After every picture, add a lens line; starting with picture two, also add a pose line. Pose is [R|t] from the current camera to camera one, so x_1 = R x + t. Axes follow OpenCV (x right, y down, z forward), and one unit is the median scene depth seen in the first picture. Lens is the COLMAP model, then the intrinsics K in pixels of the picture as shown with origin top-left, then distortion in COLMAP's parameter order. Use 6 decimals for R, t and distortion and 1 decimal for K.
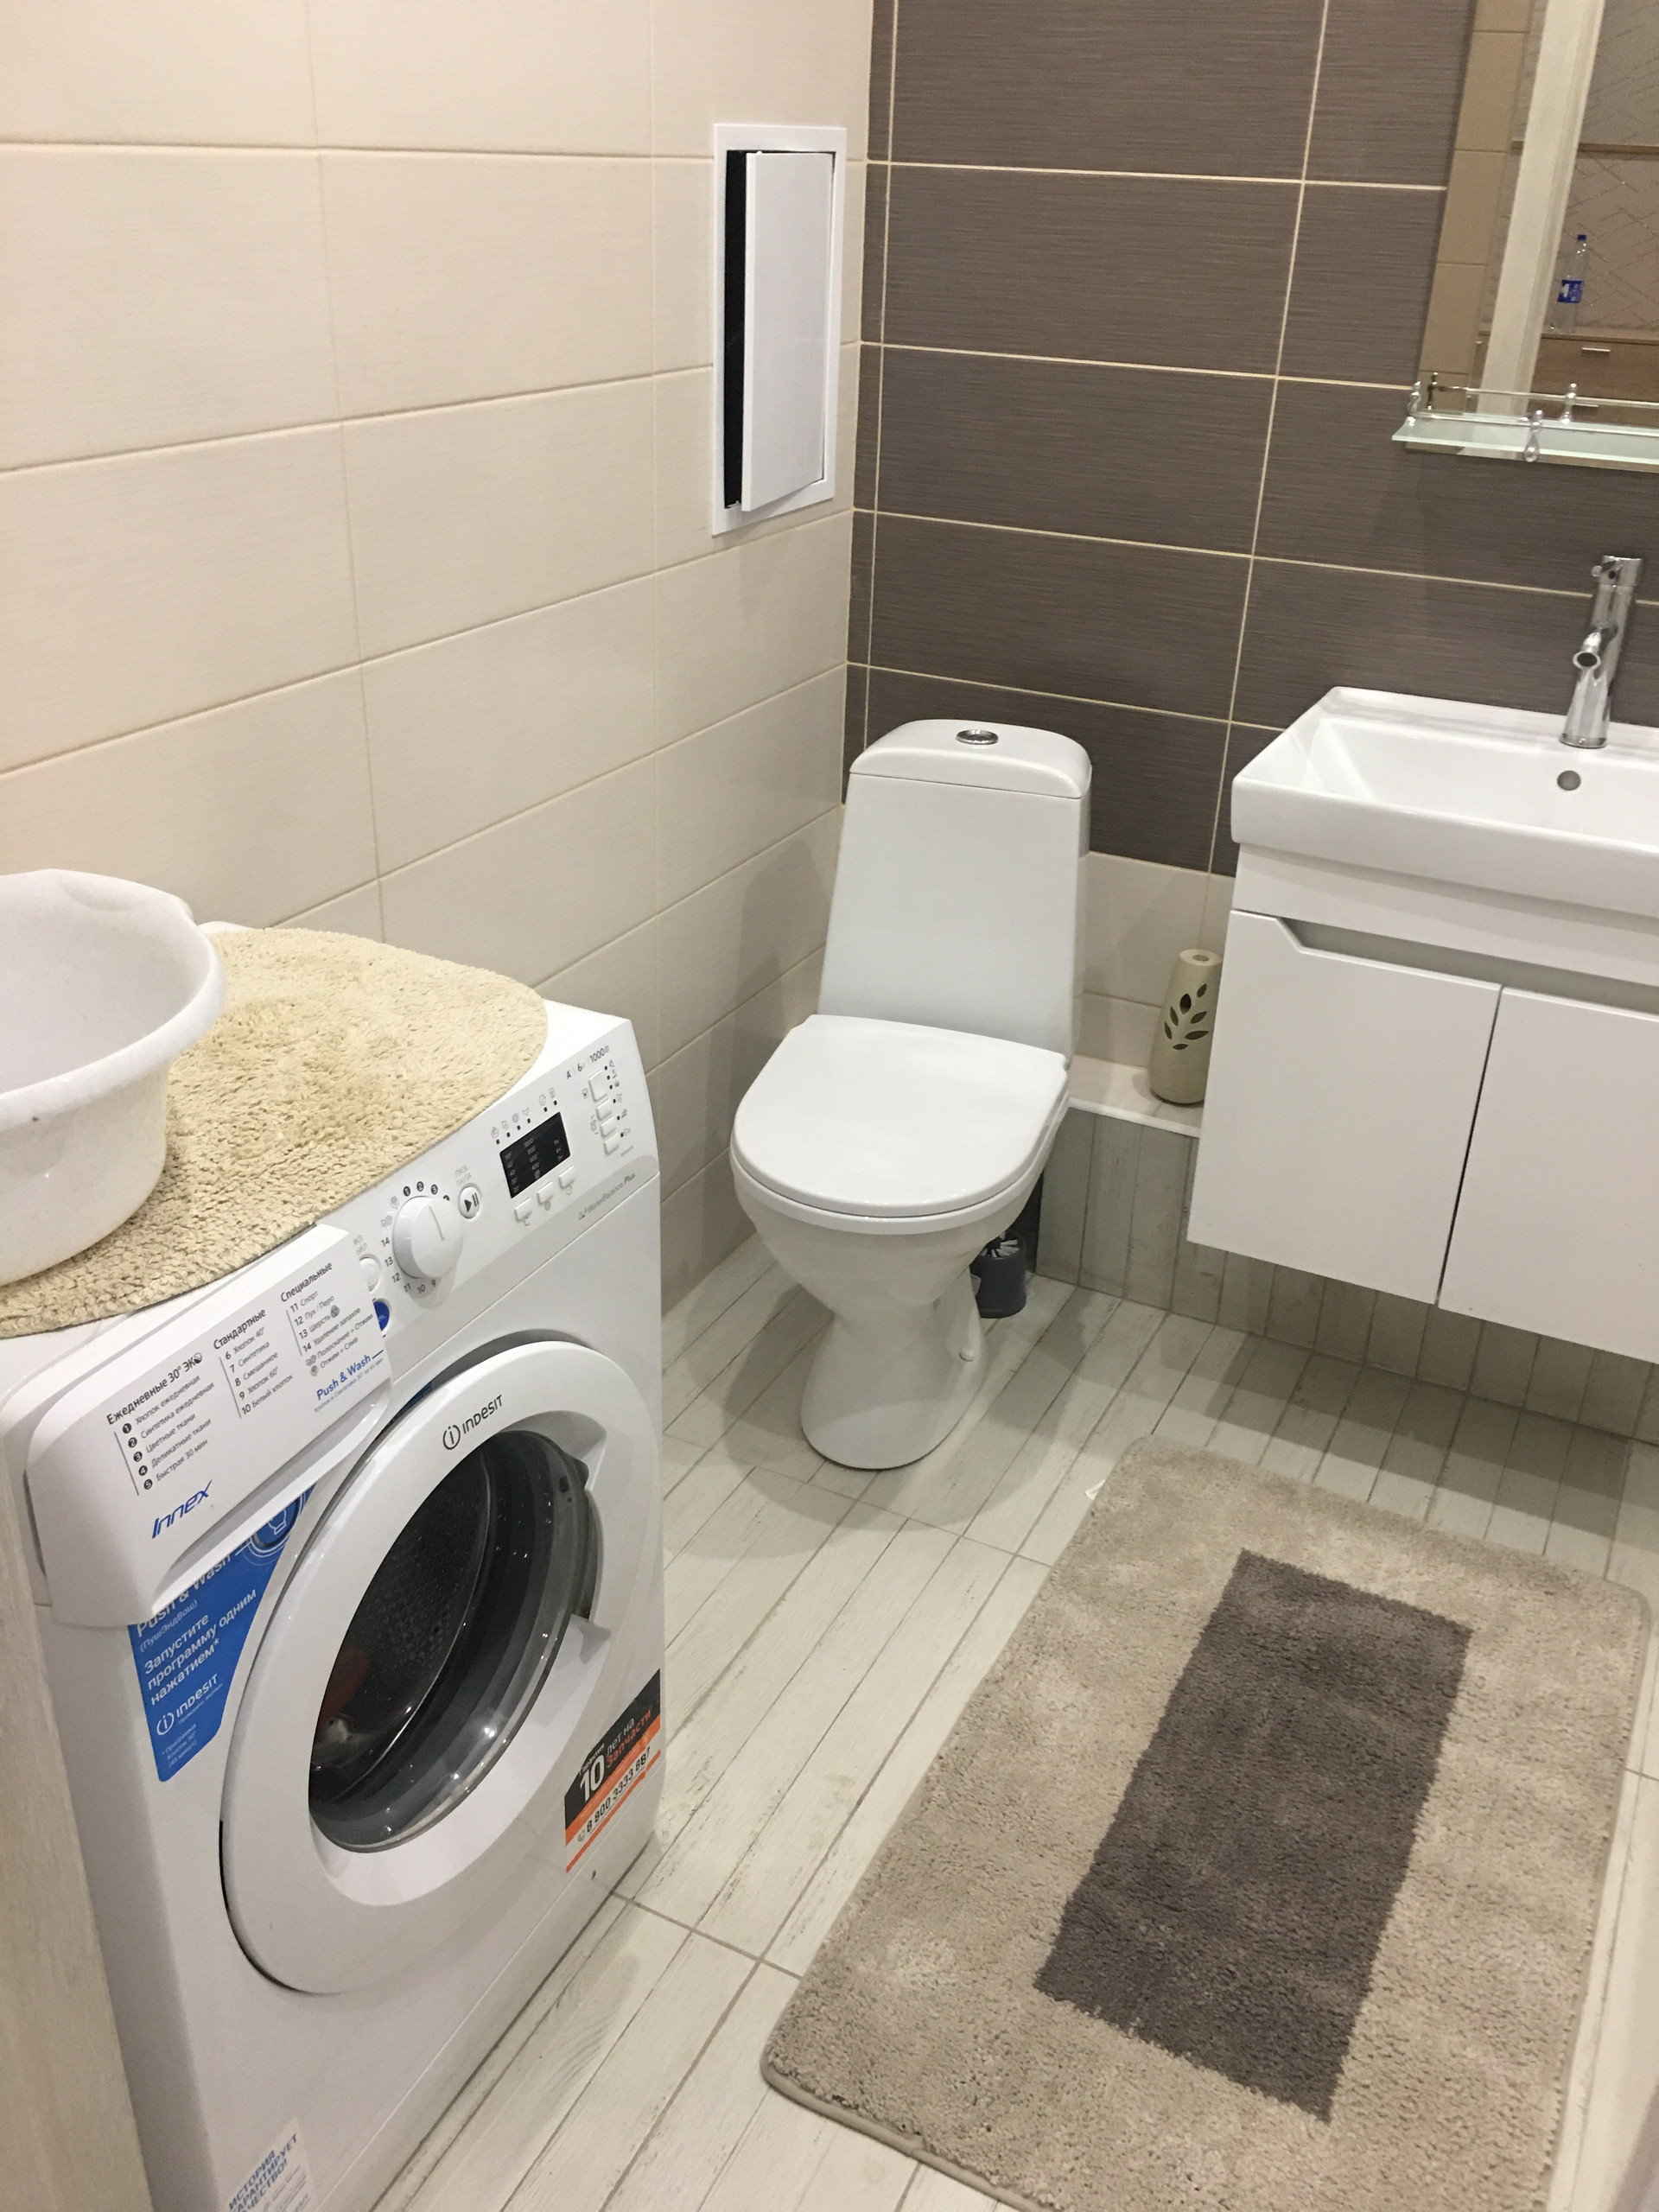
lens RADIAL K [[1888.8, 0, 831.8], [0, 1888.8, 1106.5], [0, 0, 1]] dist [0.063941, -0.069107]
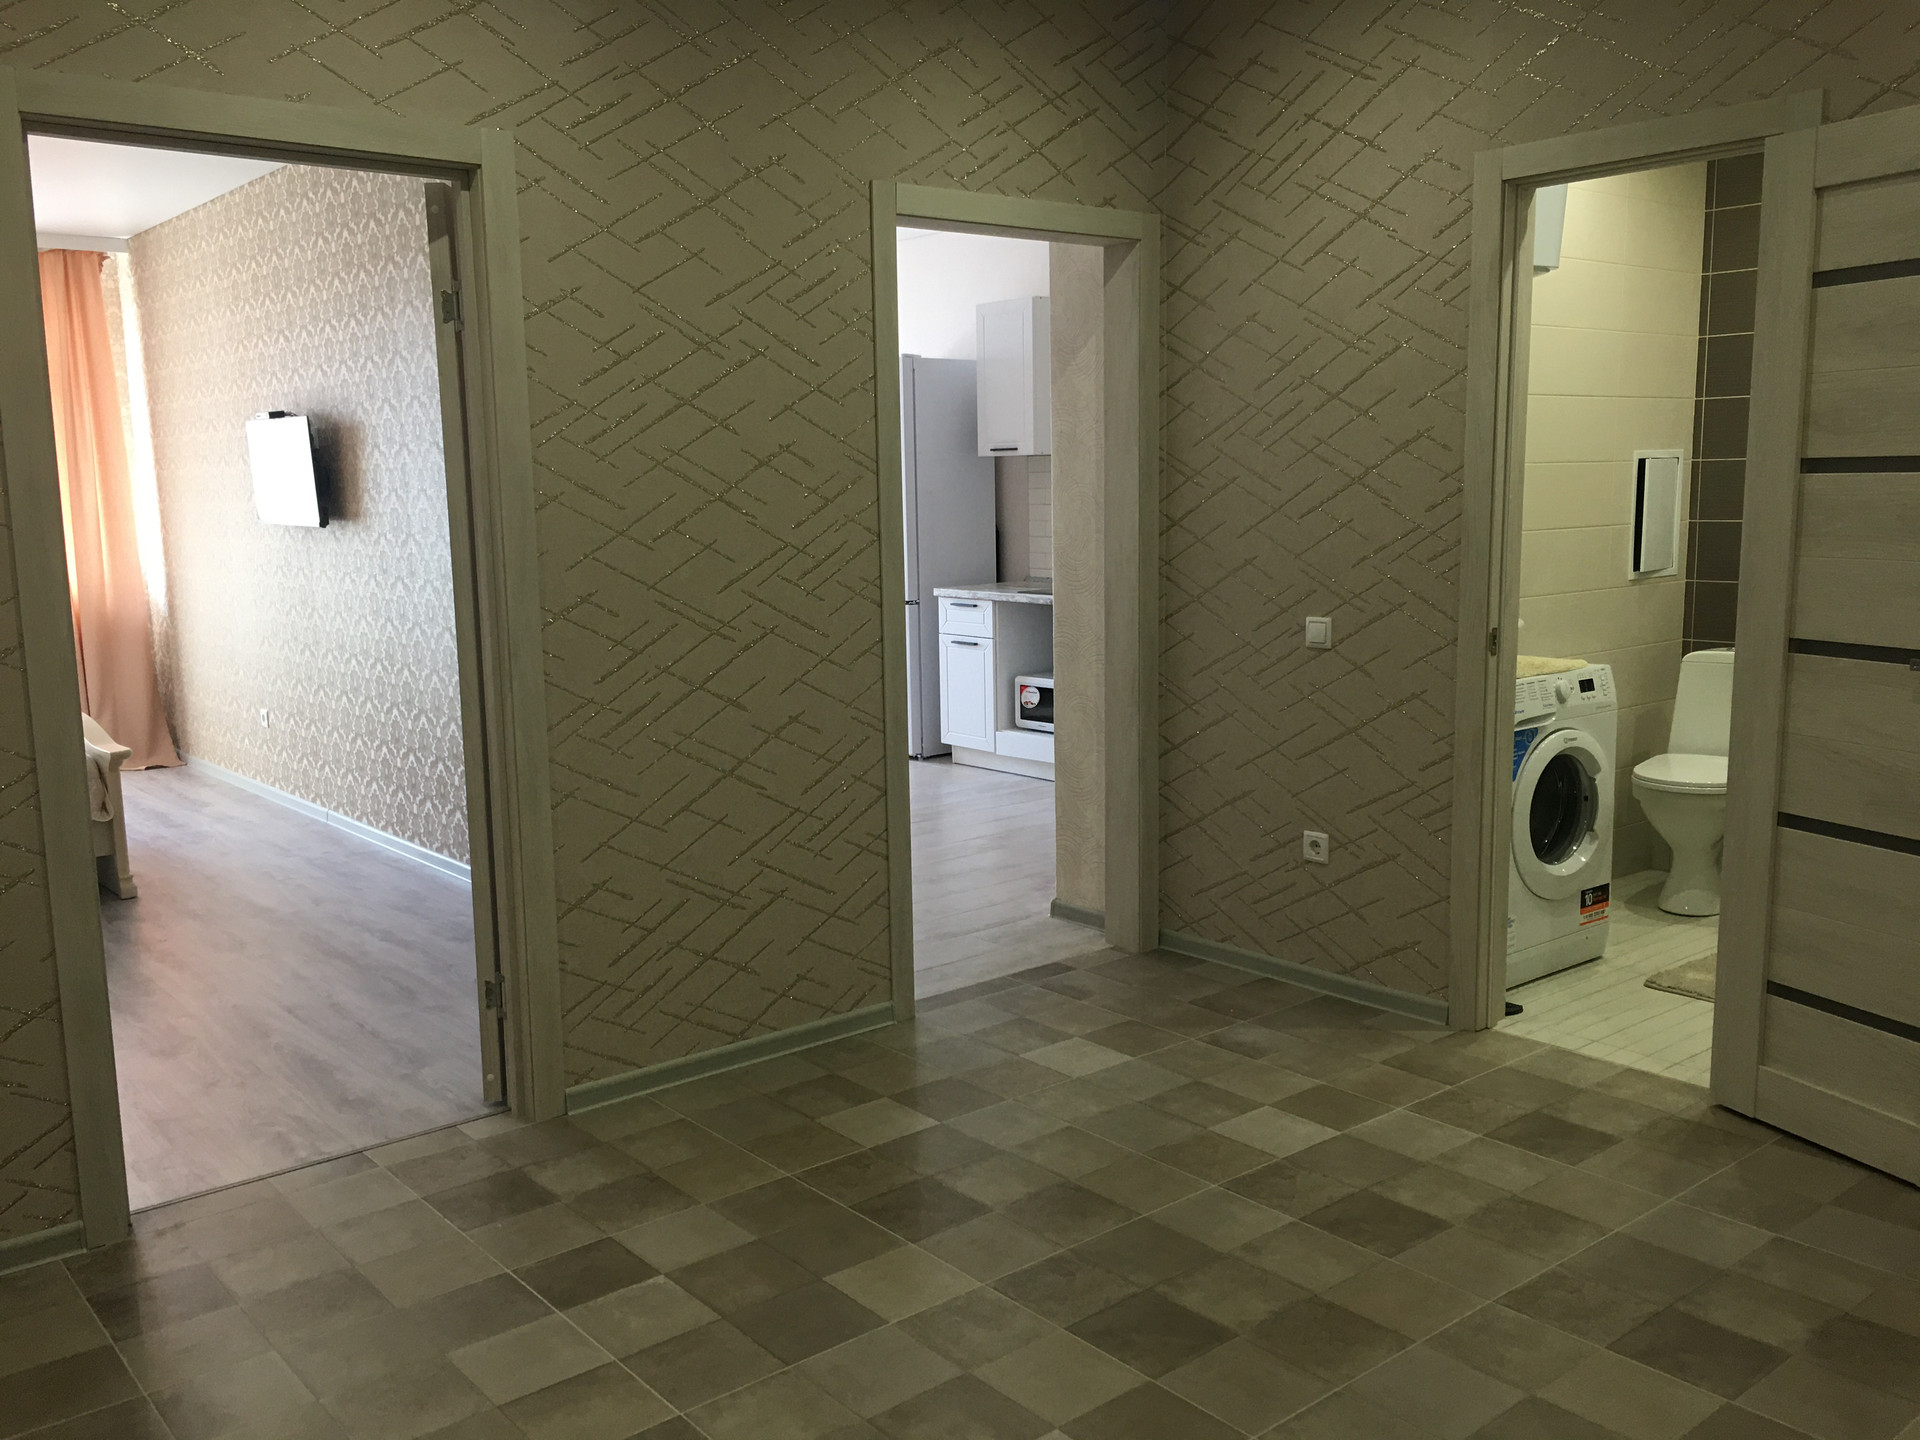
lens RADIAL K [[1639.5, 0, 968.6], [0, 1639.5, 717.6], [0, 0, 1]] dist [0.063941, -0.069107]
pose [[0.917804, 0.013388, -0.396807, 0.014533], [-0.143515, 0.943041, -0.300127, 0.765968], [0.370187, 0.332406, 0.867449, -1.418138]]
